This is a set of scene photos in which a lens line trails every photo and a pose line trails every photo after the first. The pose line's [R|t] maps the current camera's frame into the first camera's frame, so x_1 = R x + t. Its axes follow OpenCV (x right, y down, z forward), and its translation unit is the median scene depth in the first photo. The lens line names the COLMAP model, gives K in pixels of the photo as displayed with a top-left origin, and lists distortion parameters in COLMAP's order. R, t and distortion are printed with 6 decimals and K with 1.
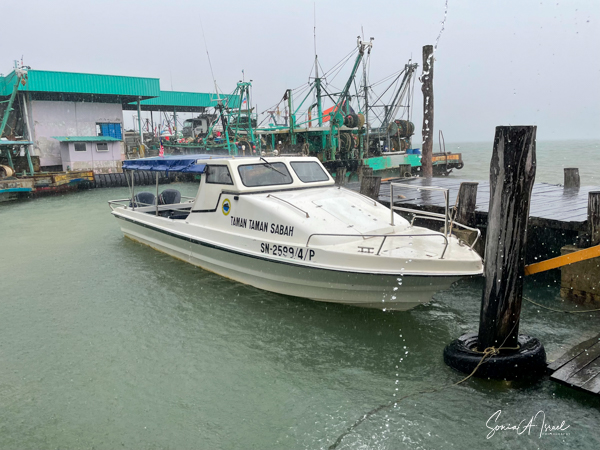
lens RADIAL K [[454.9, 0, 300.0], [0, 454.9, 225.0], [0, 0, 1]] dist [0.074057, -0.000772]
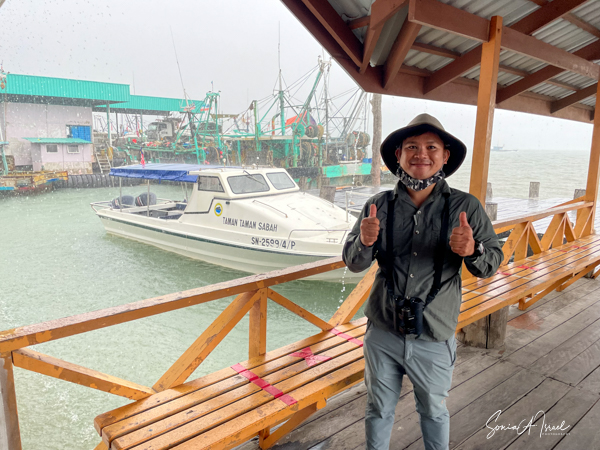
lens RADIAL K [[442.5, 0, 291.1], [0, 442.5, 225.1], [0, 0, 1]] dist [0.066909, 0.000195]
pose [[0.997311, 0.013684, 0.071990, -0.010529], [-0.013388, 0.999900, -0.004589, 0.001308], [-0.072046, 0.003613, 0.997395, -0.051234]]
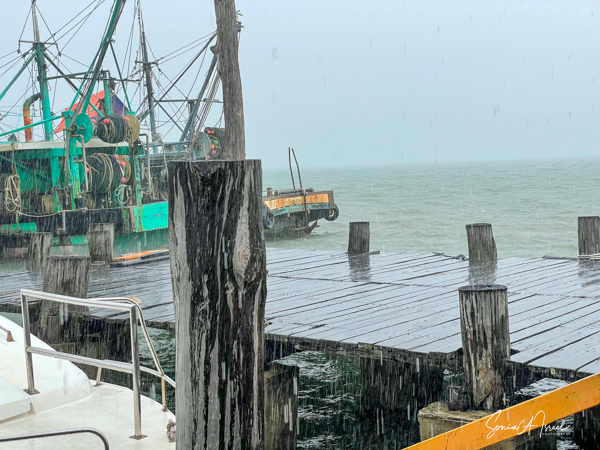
lens RADIAL K [[893.5, 0, 300.0], [0, 893.5, 225.0], [0, 0, 1]] dist [0.135417, -0.067908]
pose [[0.965937, -0.031036, 0.256911, 0.058214], [0.060381, 0.992410, -0.107133, -0.011608], [-0.251636, 0.118996, 0.960479, 0.040429]]
